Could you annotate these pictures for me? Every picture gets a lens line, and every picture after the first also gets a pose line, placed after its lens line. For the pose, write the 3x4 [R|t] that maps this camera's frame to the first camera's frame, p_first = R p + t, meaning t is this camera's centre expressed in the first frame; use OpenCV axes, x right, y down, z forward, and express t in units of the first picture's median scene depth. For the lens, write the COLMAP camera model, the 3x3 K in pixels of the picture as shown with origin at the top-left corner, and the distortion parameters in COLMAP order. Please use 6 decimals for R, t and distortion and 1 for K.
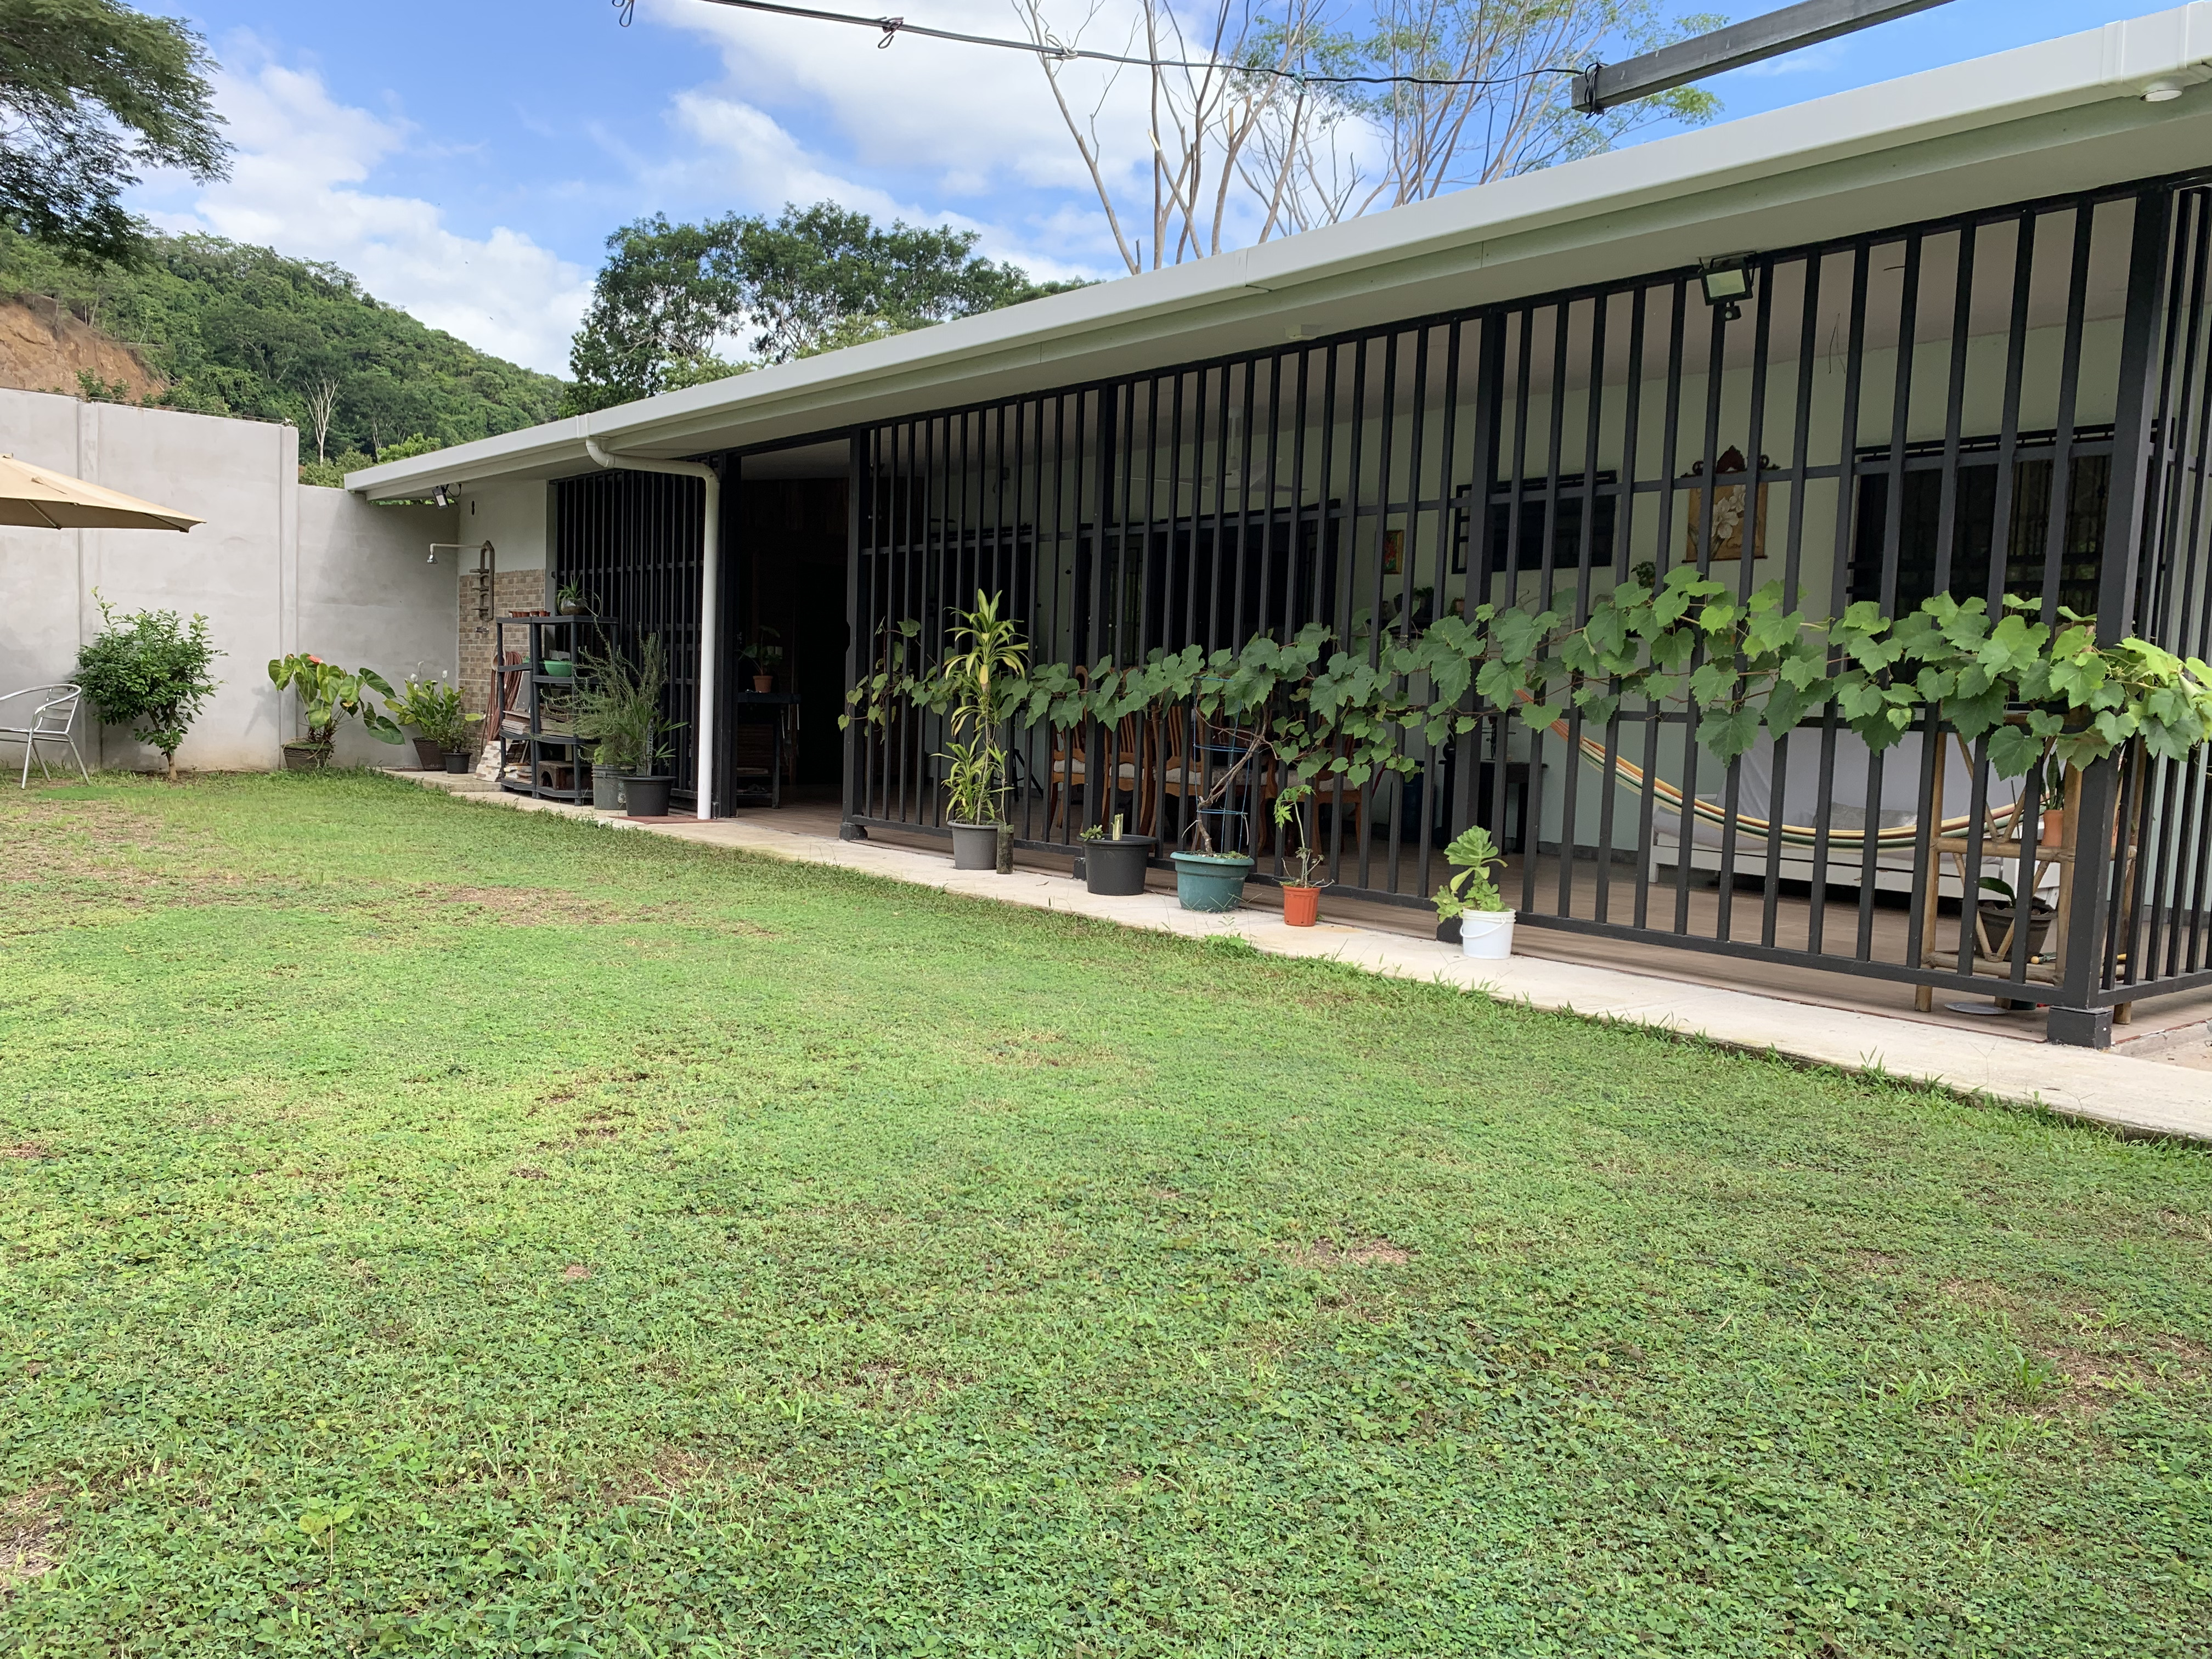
lens RADIAL K [[1683.8, 0, 1106.0], [0, 1683.8, 829.5], [0, 0, 1]] dist [-0.000414, 0.000441]
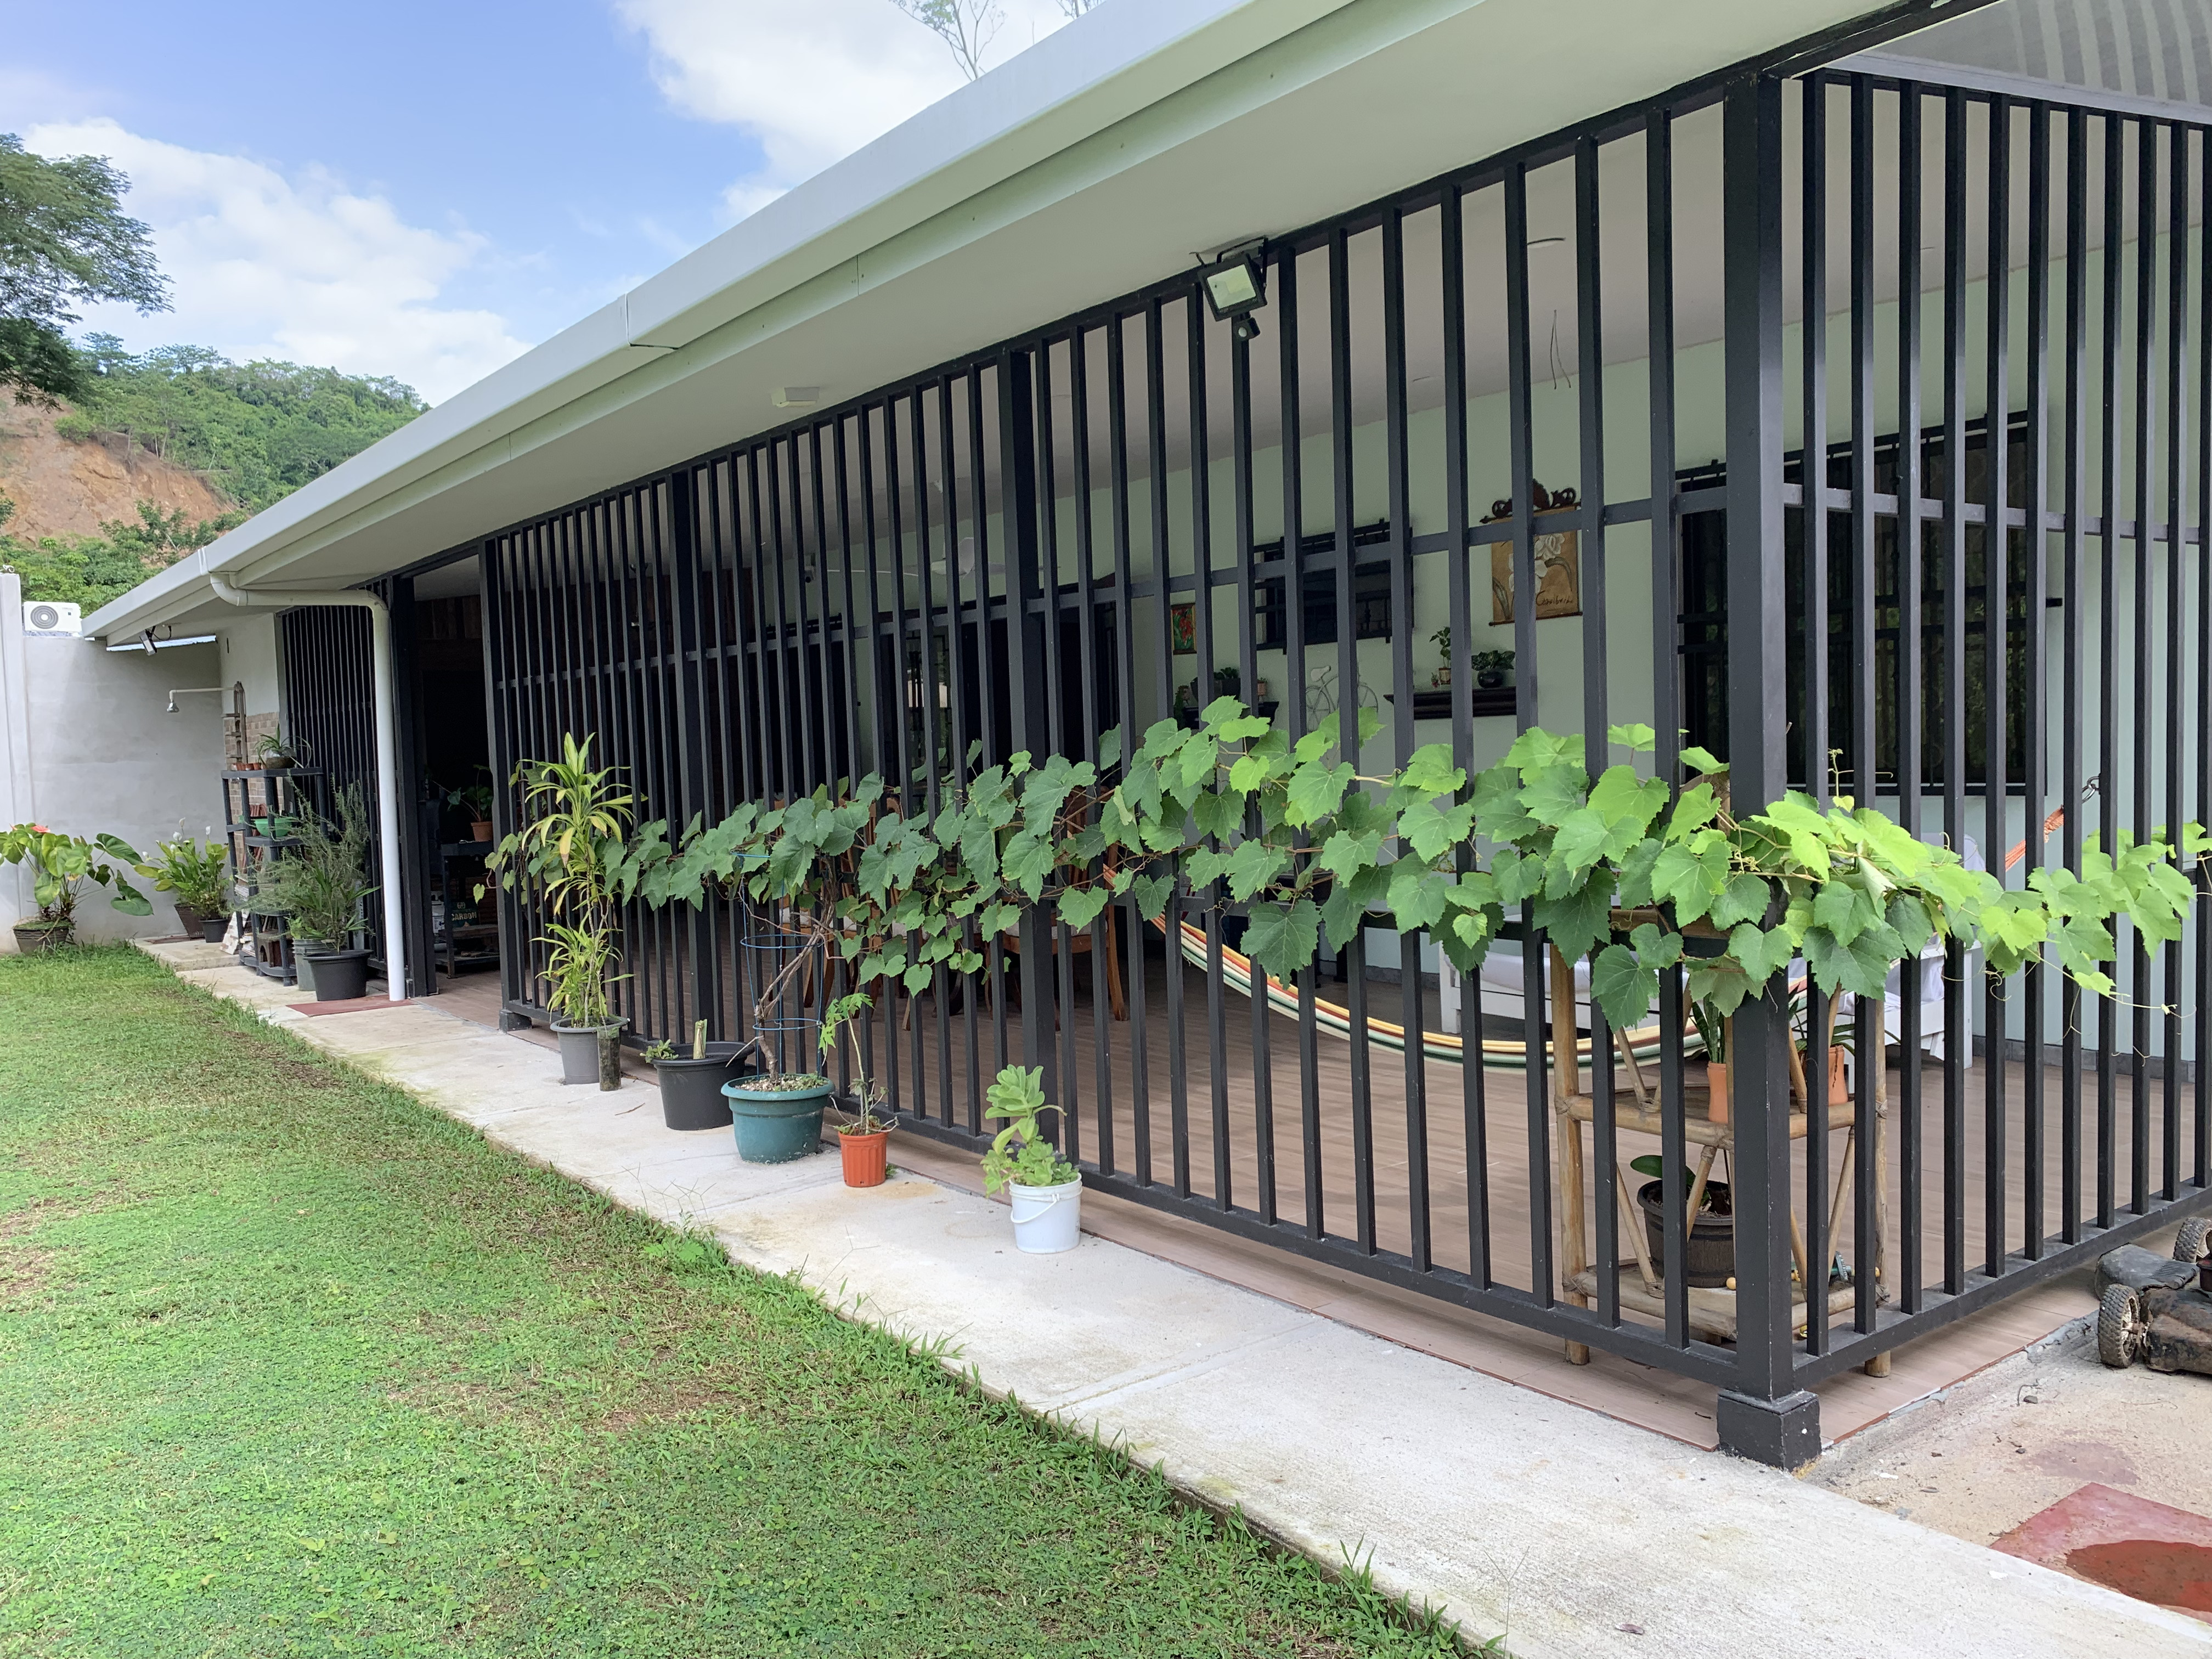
lens RADIAL K [[1690.5, 0, 1067.9], [0, 1690.5, 837.4], [0, 0, 1]] dist [0.000381, -0.004617]
pose [[0.995828, -0.068219, -0.060611, 0.208029], [0.066687, 0.997410, -0.026954, -0.054733], [0.062292, 0.022799, 0.997797, 0.198322]]
